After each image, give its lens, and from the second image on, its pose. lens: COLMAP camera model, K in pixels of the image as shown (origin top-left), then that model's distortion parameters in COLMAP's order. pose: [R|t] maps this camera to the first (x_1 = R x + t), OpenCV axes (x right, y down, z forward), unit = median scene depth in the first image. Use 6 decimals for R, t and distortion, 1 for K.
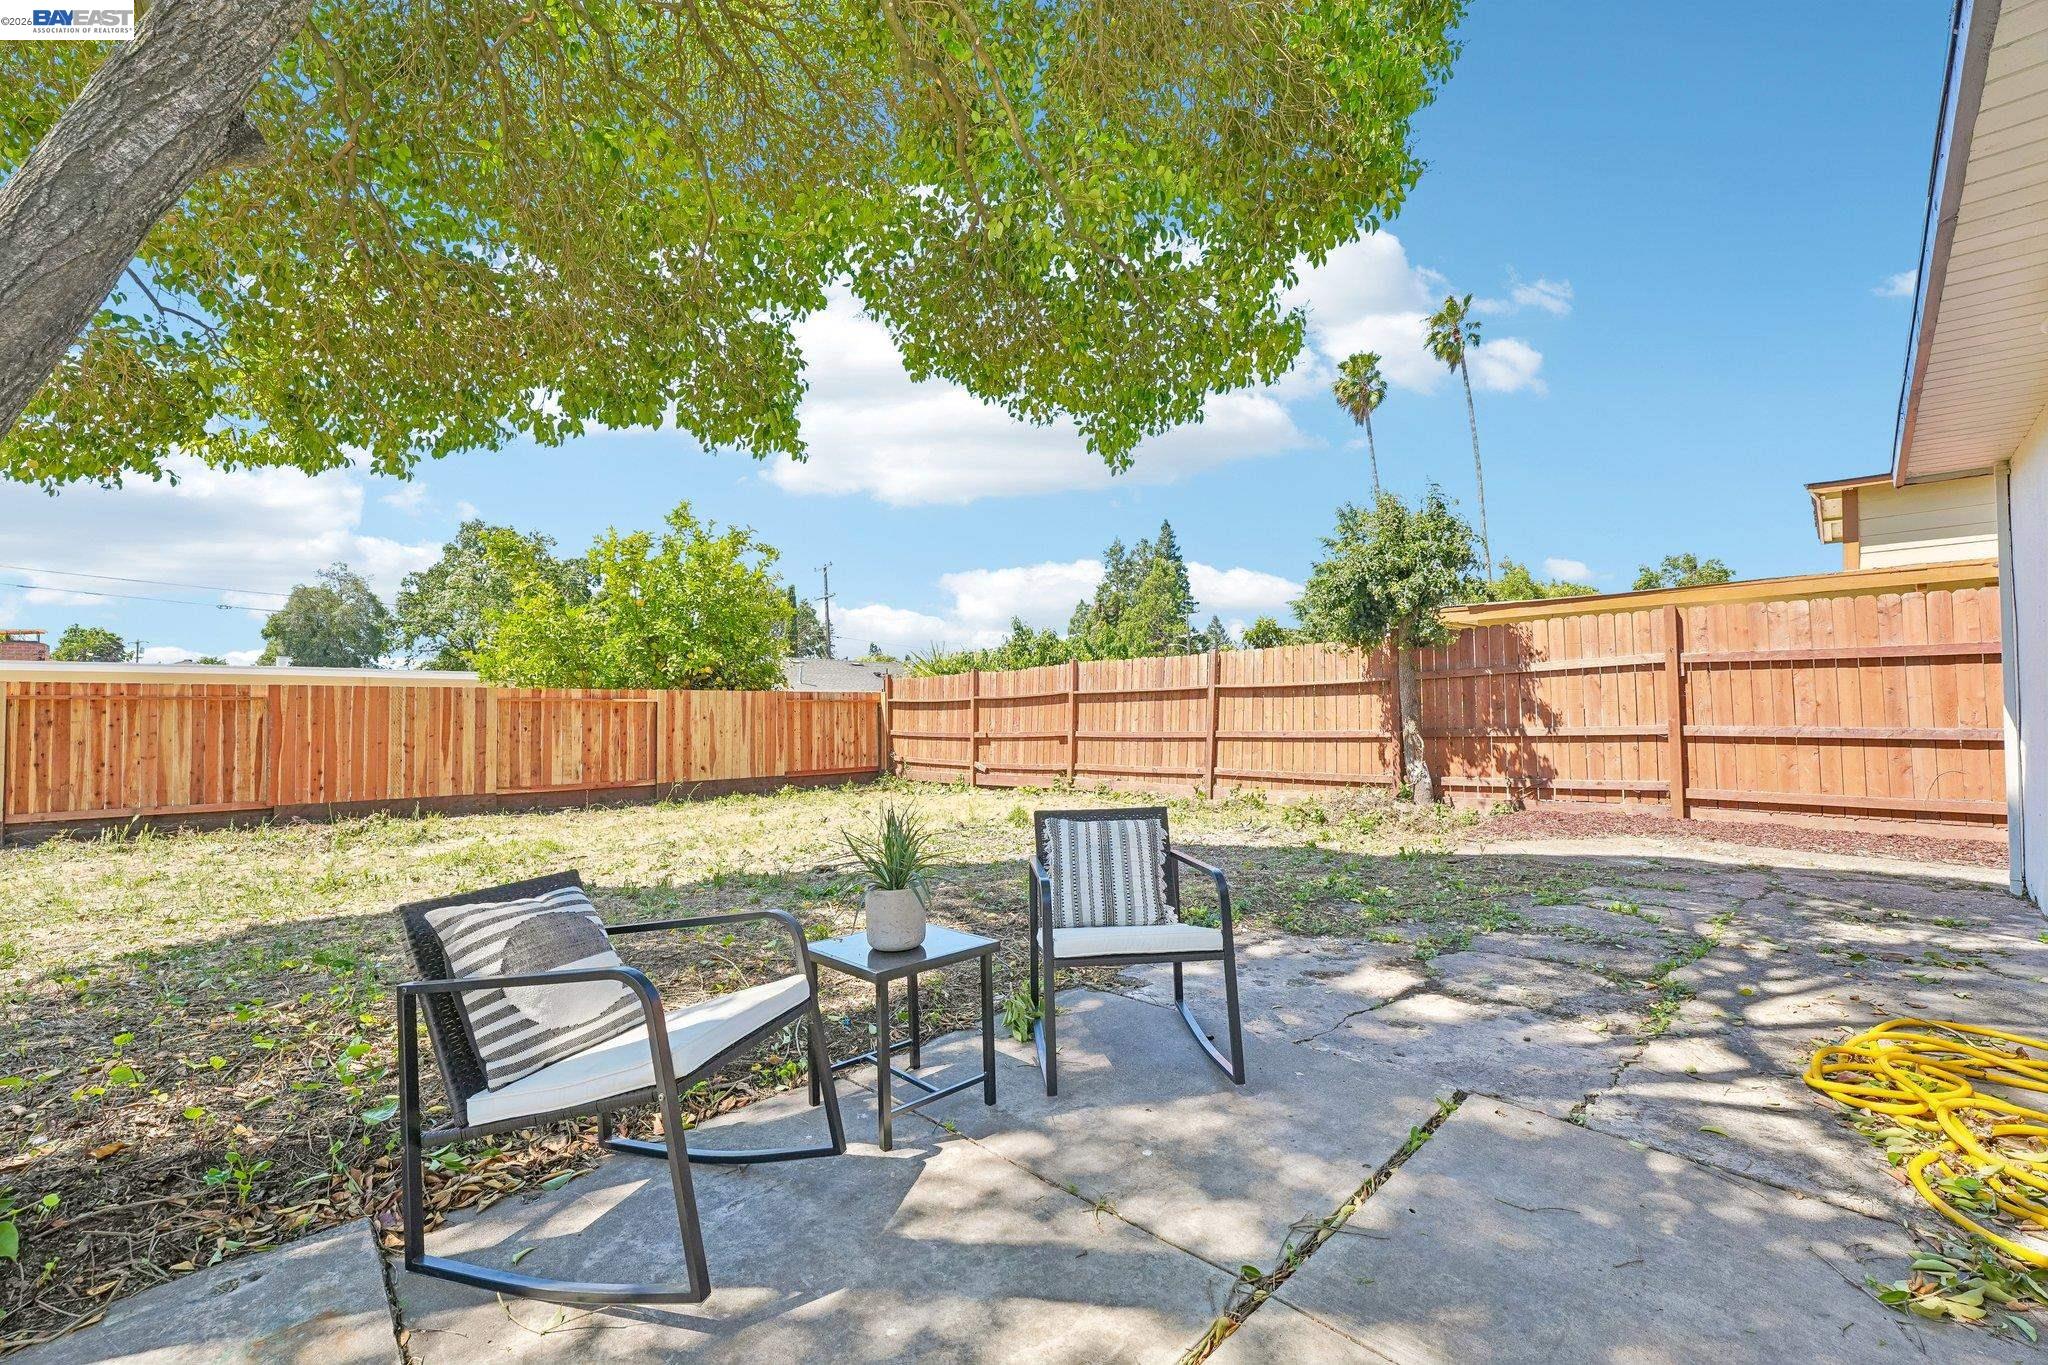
lens RADIAL K [[814.5, 0, 1016.7], [0, 814.5, 685.5], [0, 0, 1]] dist [-0.024318, 0.000054]
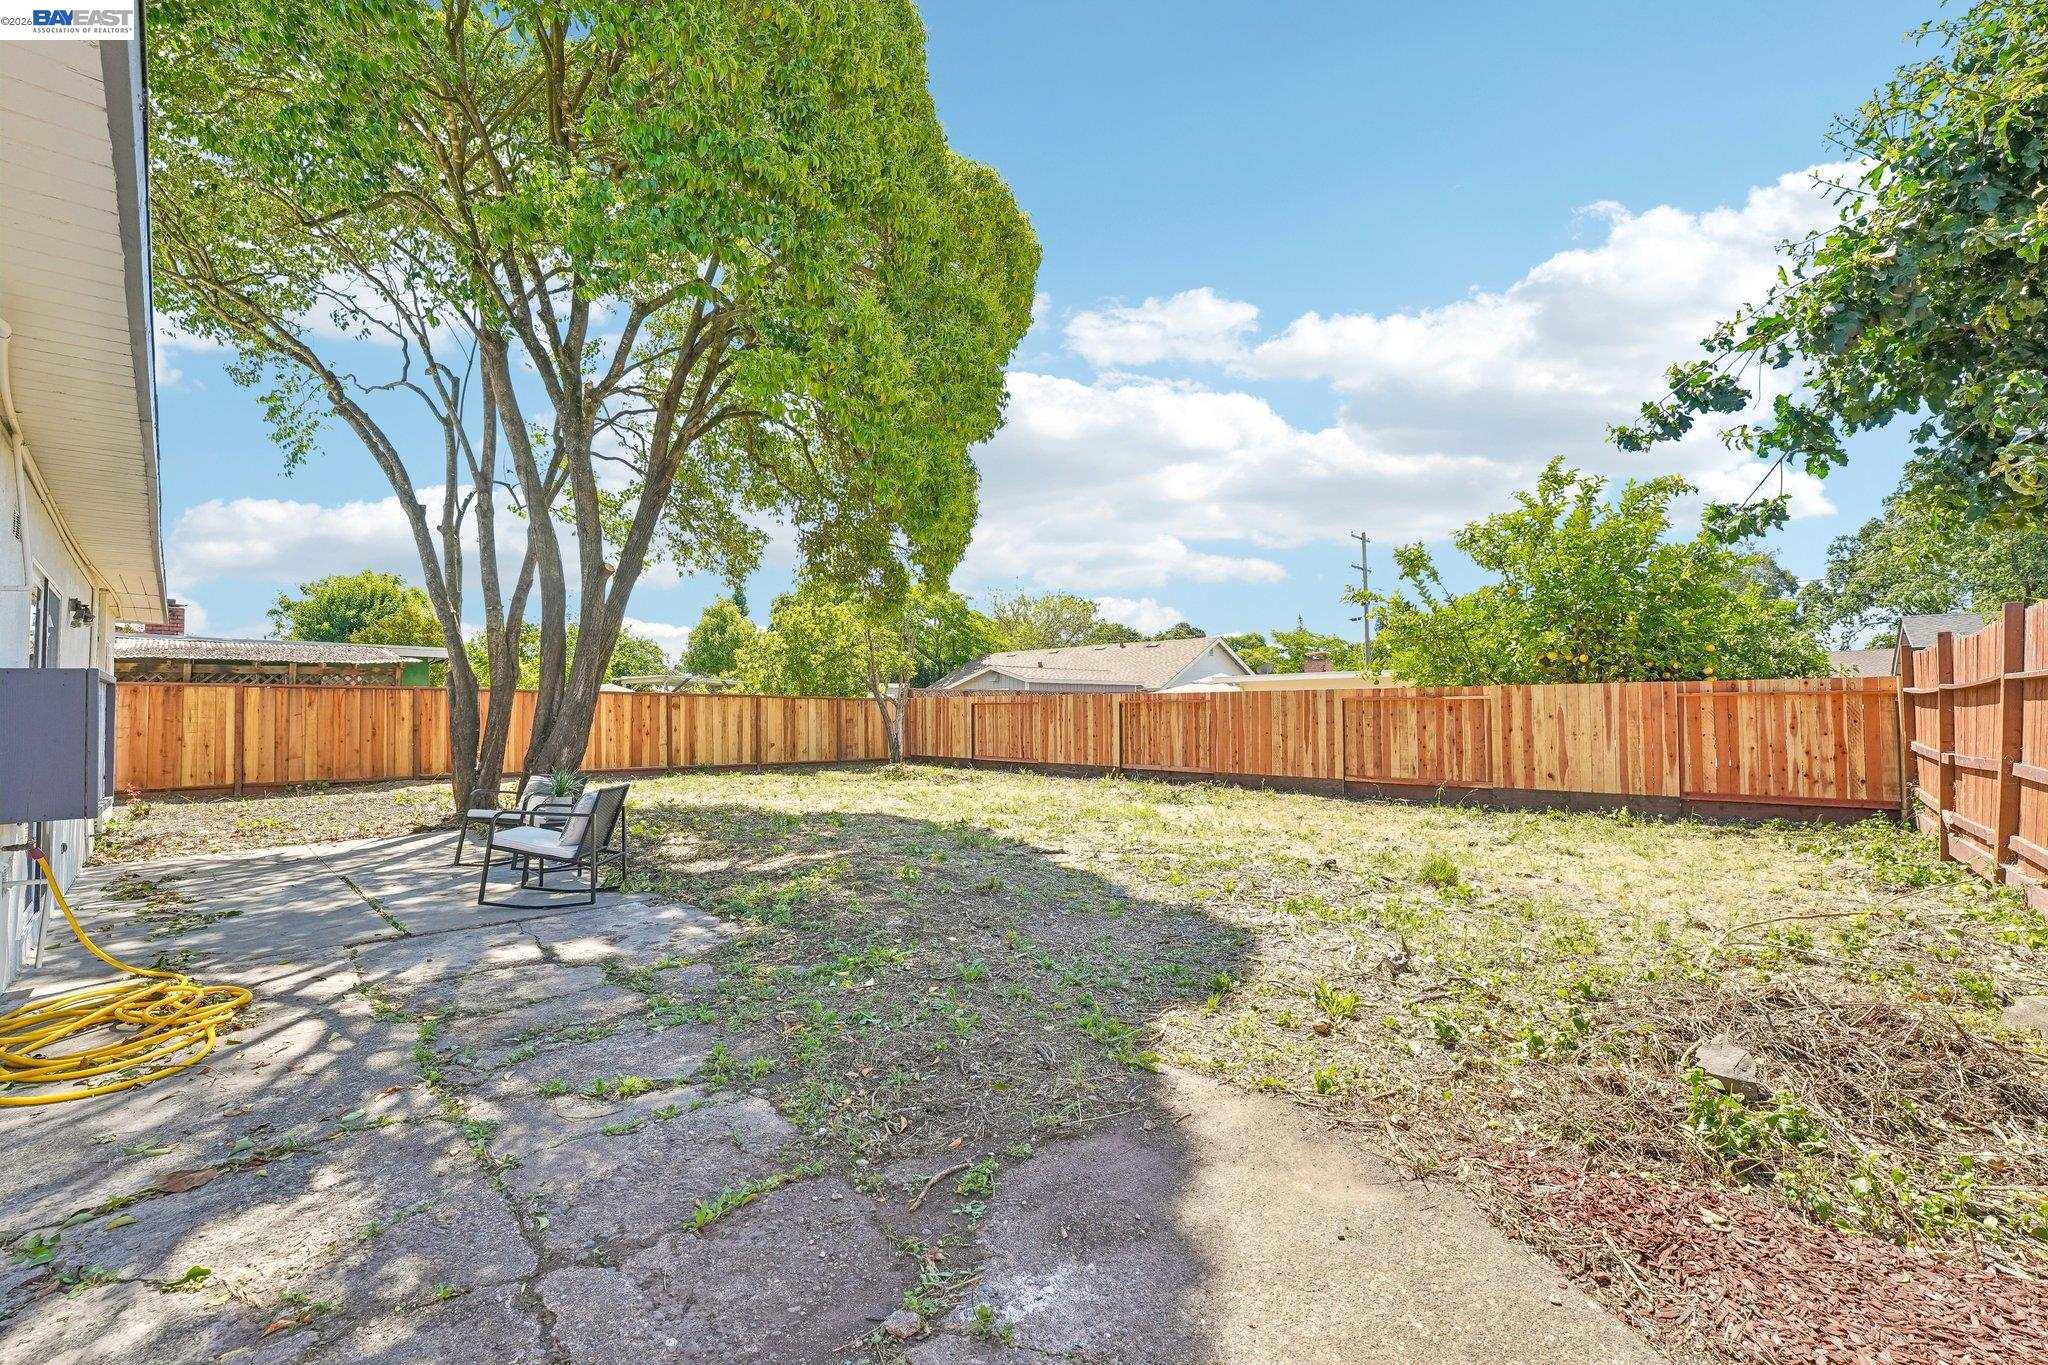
lens RADIAL K [[830.7, 0, 1024.0], [0, 830.7, 682.5], [0, 0, 1]] dist [-0.015876, 0.000106]
pose [[0.058560, -0.023112, -0.998016, 0.477952], [0.039778, 0.998992, -0.020800, 0.000129], [0.997491, -0.038481, 0.059420, 0.432751]]
